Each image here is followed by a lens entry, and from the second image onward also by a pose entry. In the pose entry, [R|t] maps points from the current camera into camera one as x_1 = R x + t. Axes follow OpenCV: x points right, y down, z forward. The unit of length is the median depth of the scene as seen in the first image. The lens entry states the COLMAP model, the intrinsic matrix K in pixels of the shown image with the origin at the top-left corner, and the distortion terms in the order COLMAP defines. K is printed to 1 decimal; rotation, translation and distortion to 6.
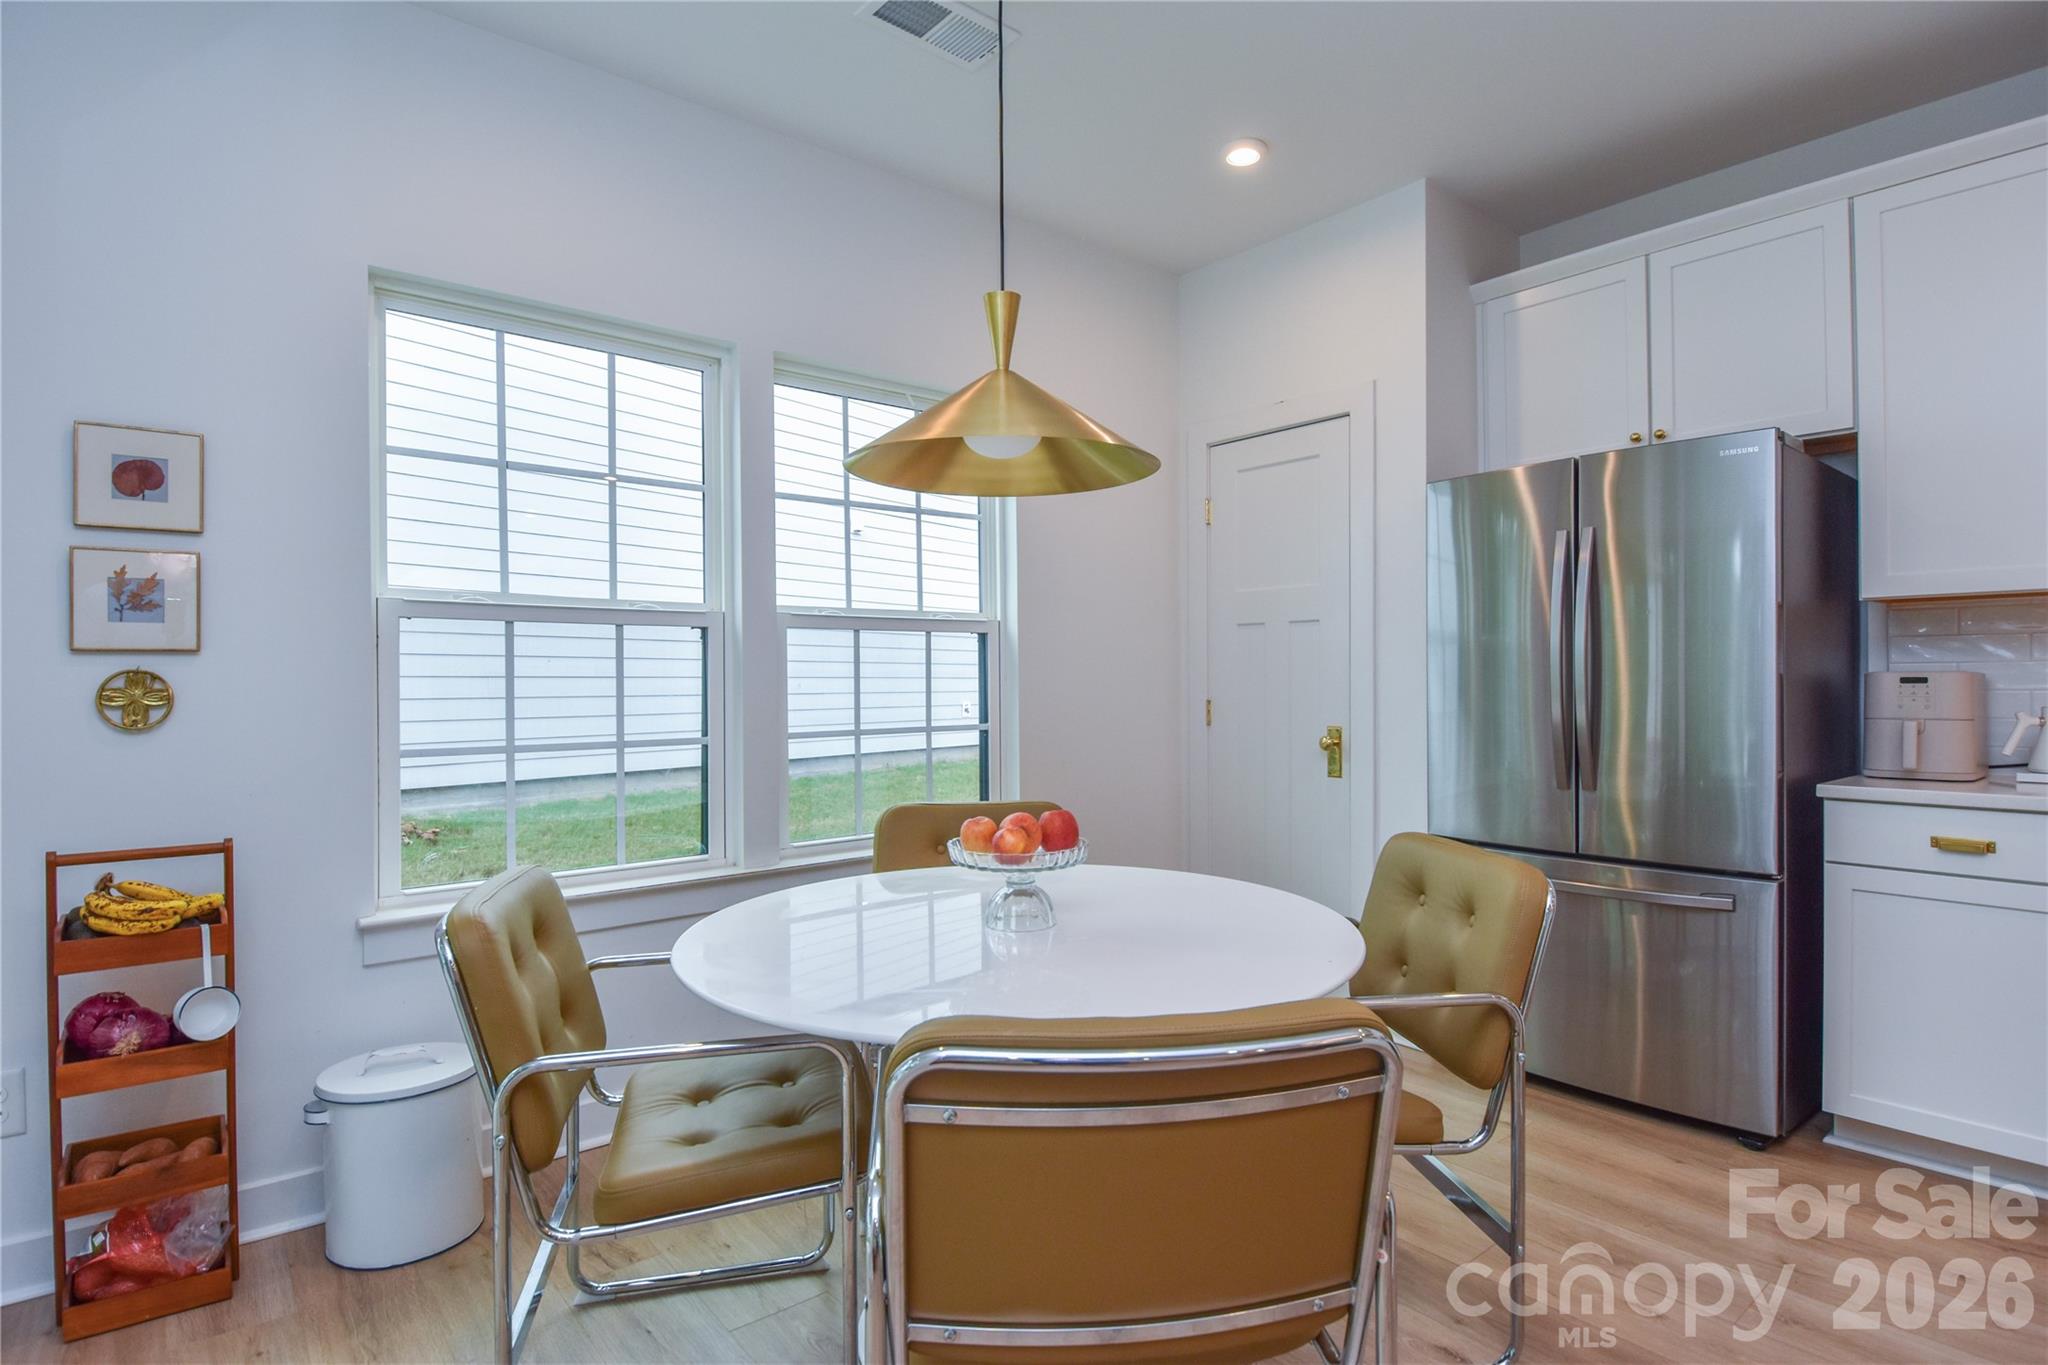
lens RADIAL K [[1017.2, 0, 1059.0], [0, 1017.2, 678.2], [0, 0, 1]] dist [-0.021142, -0.004508]
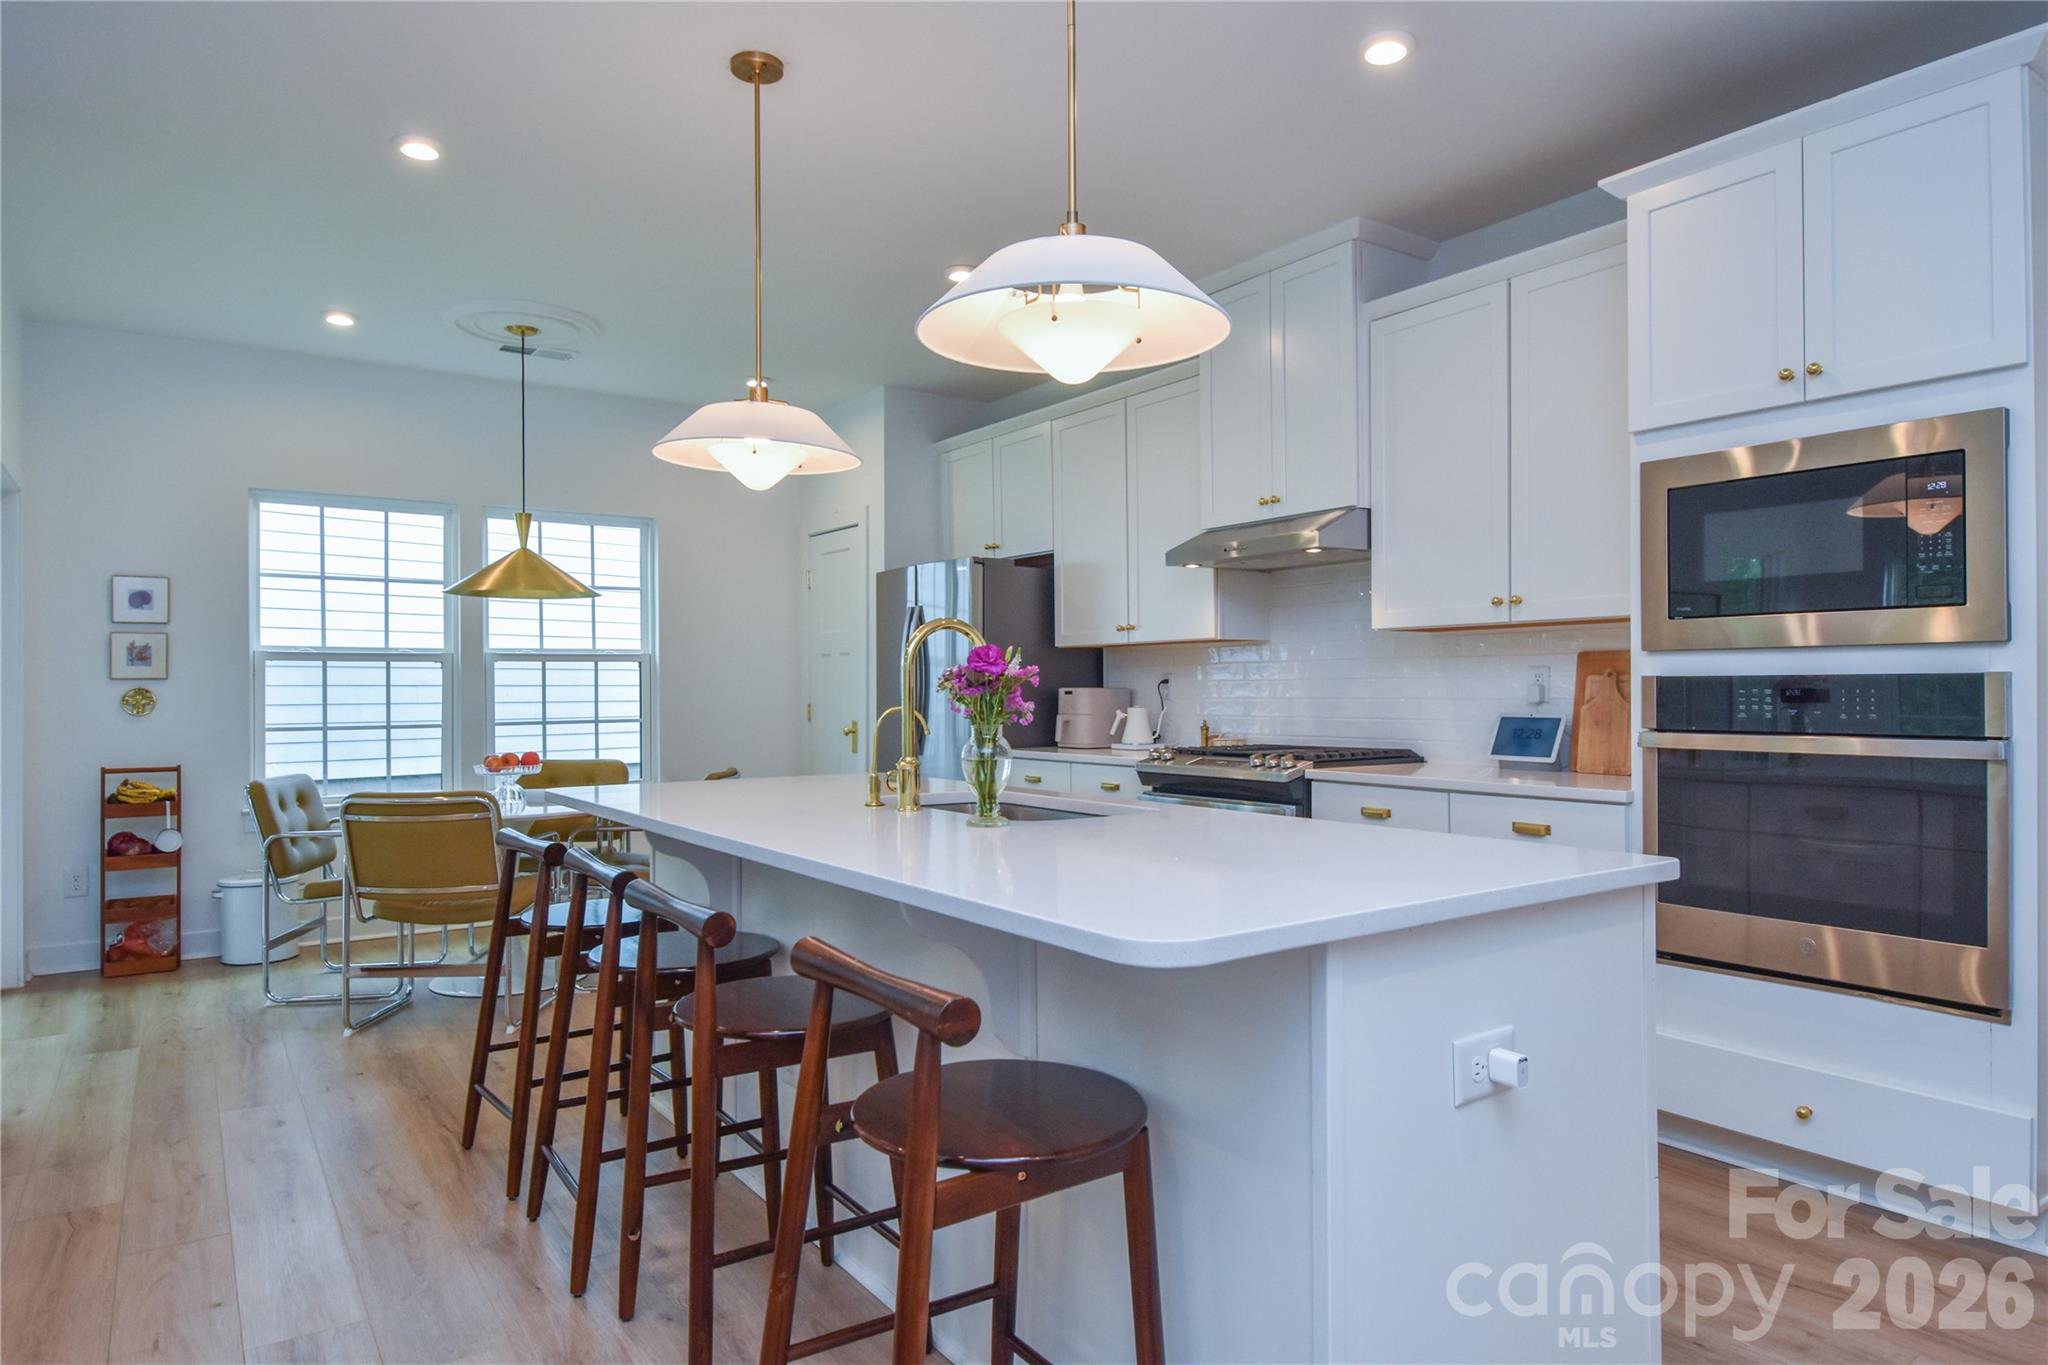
lens RADIAL K [[1184.8, 0, 1070.8], [0, 1184.8, 679.7], [0, 0, 1]] dist [-0.003668, -0.012536]
pose [[0.997327, -0.000158, -0.073066, 1.136785], [-0.000102, 0.999994, -0.003558, -0.014622], [0.073066, 0.003556, 0.997321, -1.245363]]
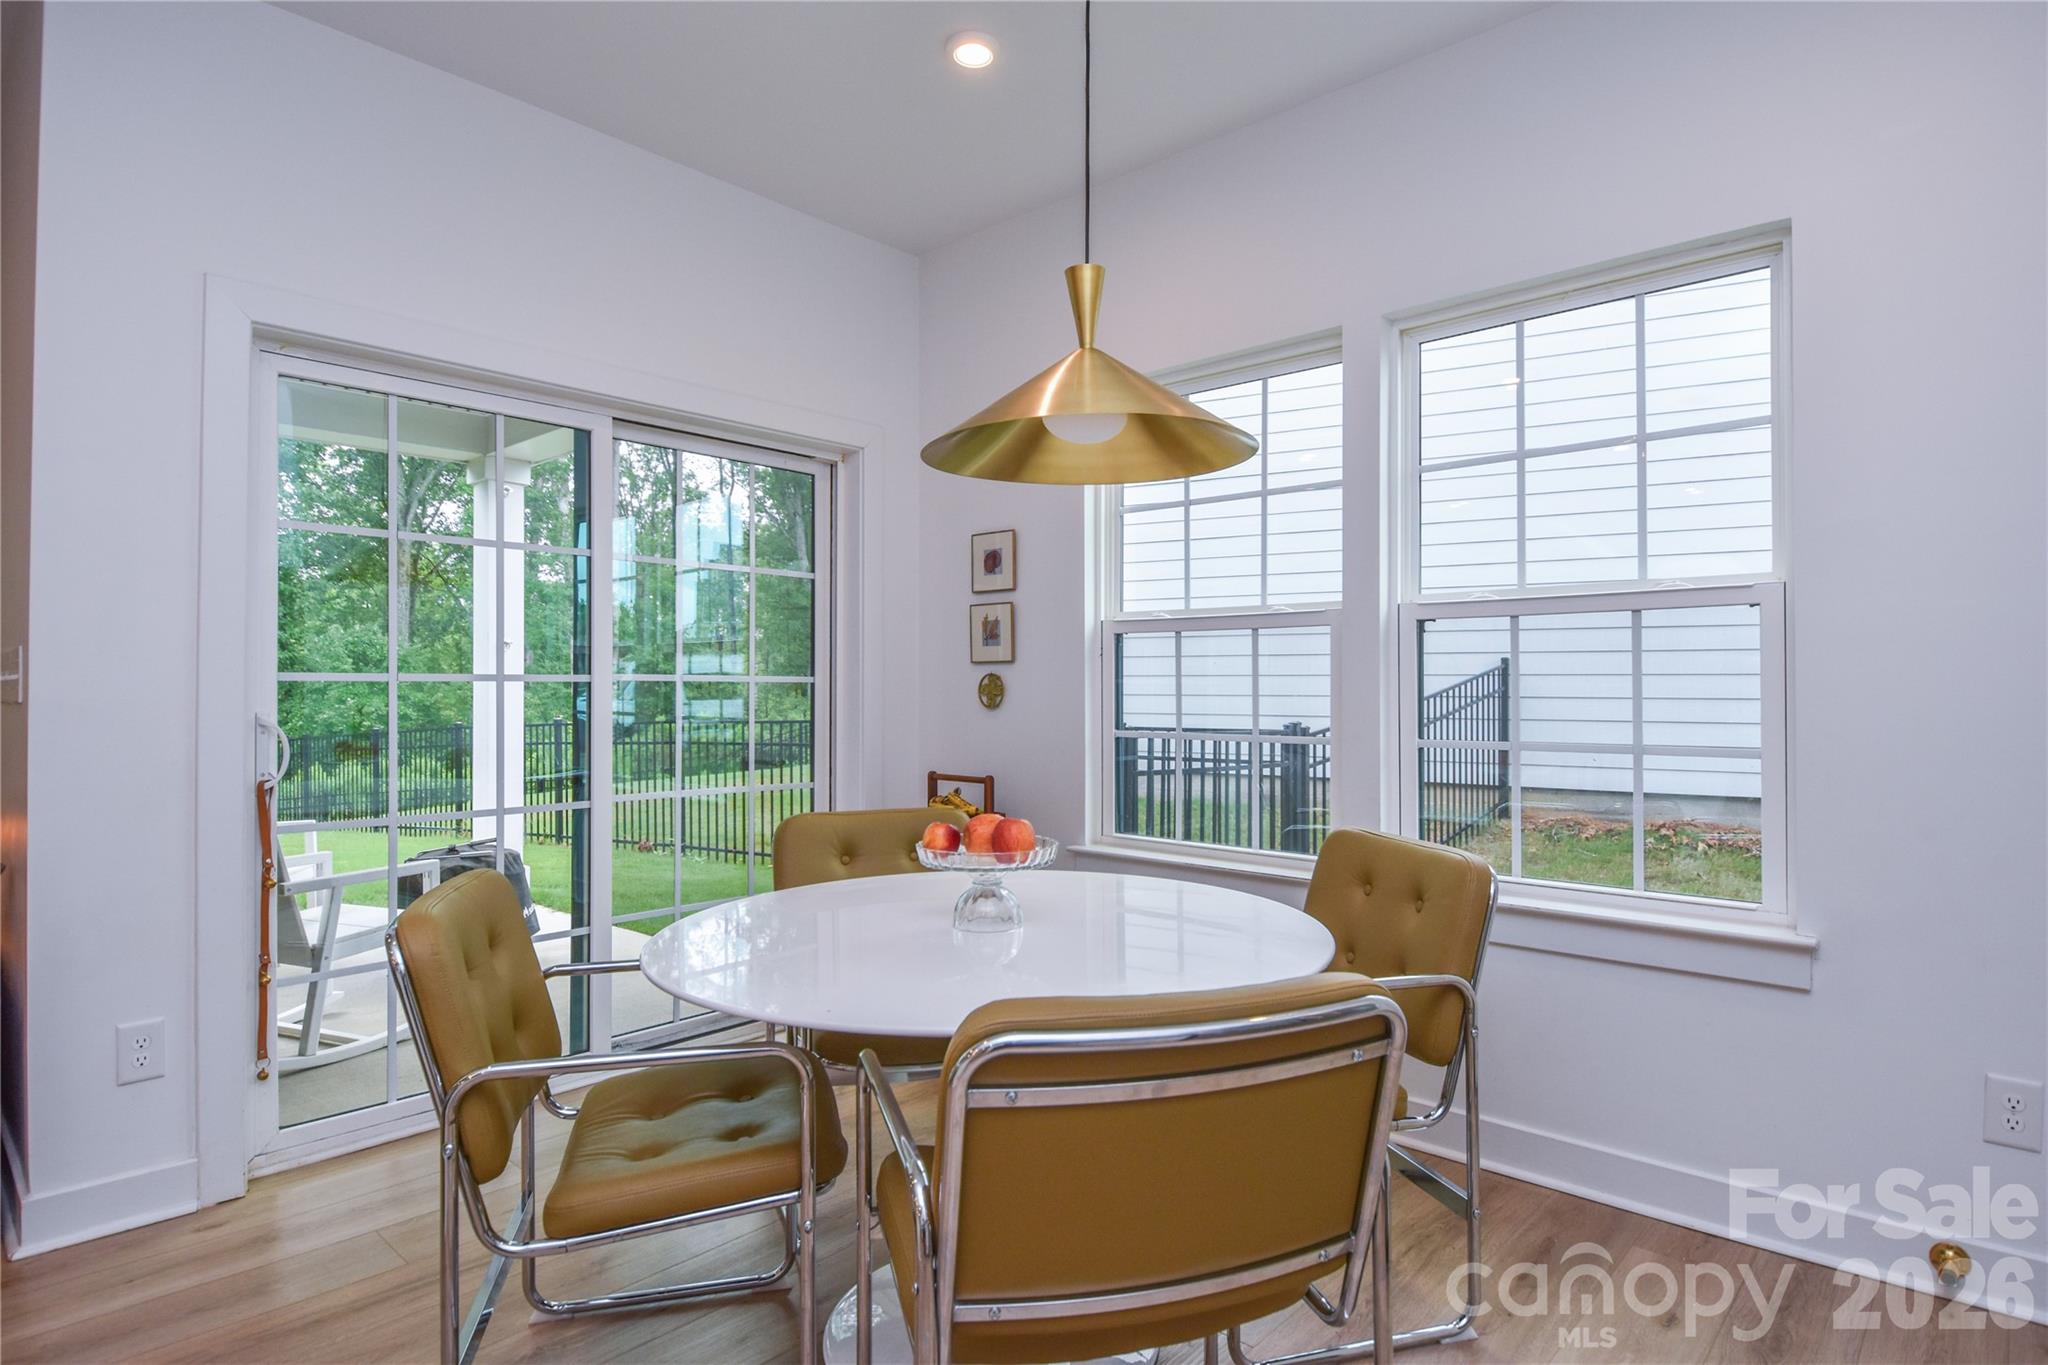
lens RADIAL K [[1103.7, 0, 1001.3], [0, 1103.7, 667.0], [0, 0, 1]] dist [0.002973, 0.000066]
pose [[0.098560, -0.005585, -0.995115, 0.852453], [0.004149, 0.999978, -0.005201, -0.008318], [0.995122, -0.003616, 0.098581, 0.723966]]
